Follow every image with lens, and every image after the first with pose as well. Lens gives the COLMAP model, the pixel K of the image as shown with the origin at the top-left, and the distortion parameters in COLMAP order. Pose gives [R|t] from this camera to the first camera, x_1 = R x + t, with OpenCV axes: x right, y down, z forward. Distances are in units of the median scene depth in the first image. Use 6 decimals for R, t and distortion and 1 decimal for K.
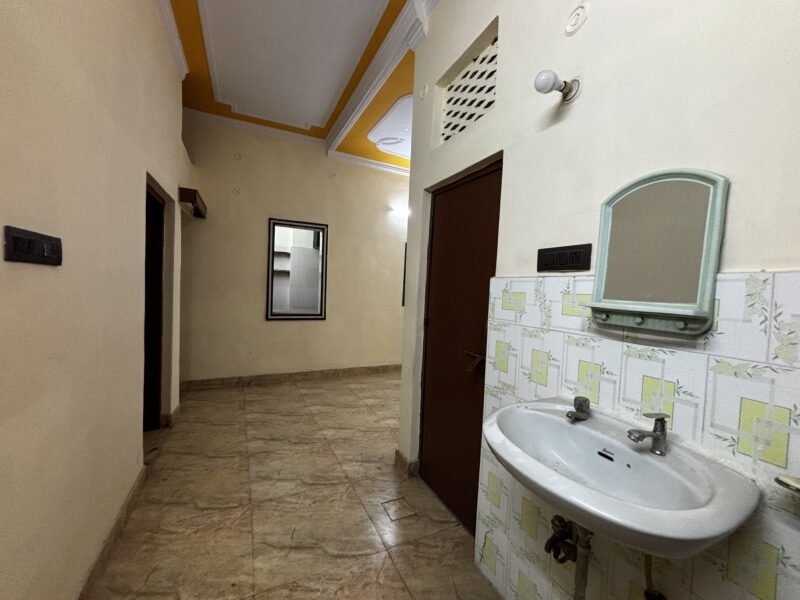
lens RADIAL K [[321.6, 0, 397.9], [0, 321.6, 298.9], [0, 0, 1]] dist [-0.004388, -0.000312]
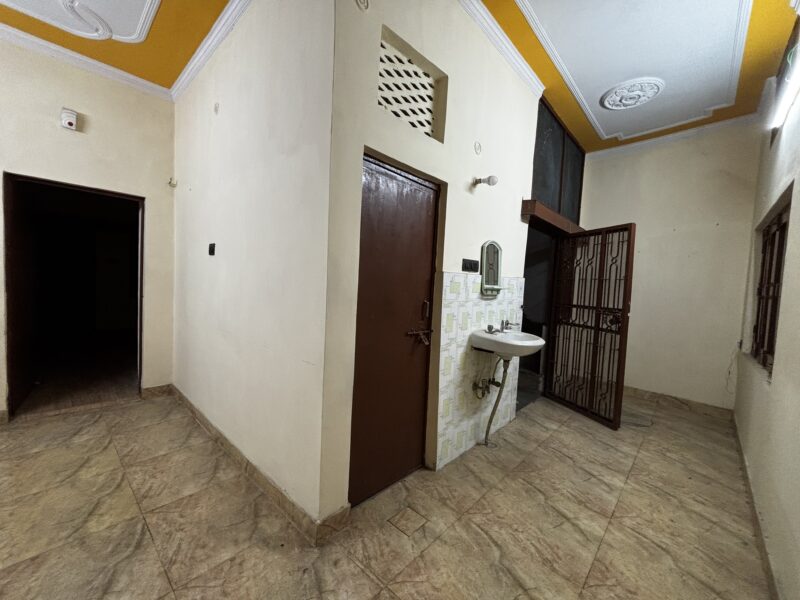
lens RADIAL K [[321.6, 0, 397.9], [0, 321.6, 301.8], [0, 0, 1]] dist [-0.004388, -0.000312]
pose [[-0.360473, -0.110713, 0.926176, -1.022074], [-0.024656, 0.993715, 0.109190, -0.088688], [-0.932444, 0.016524, -0.360938, 1.796016]]
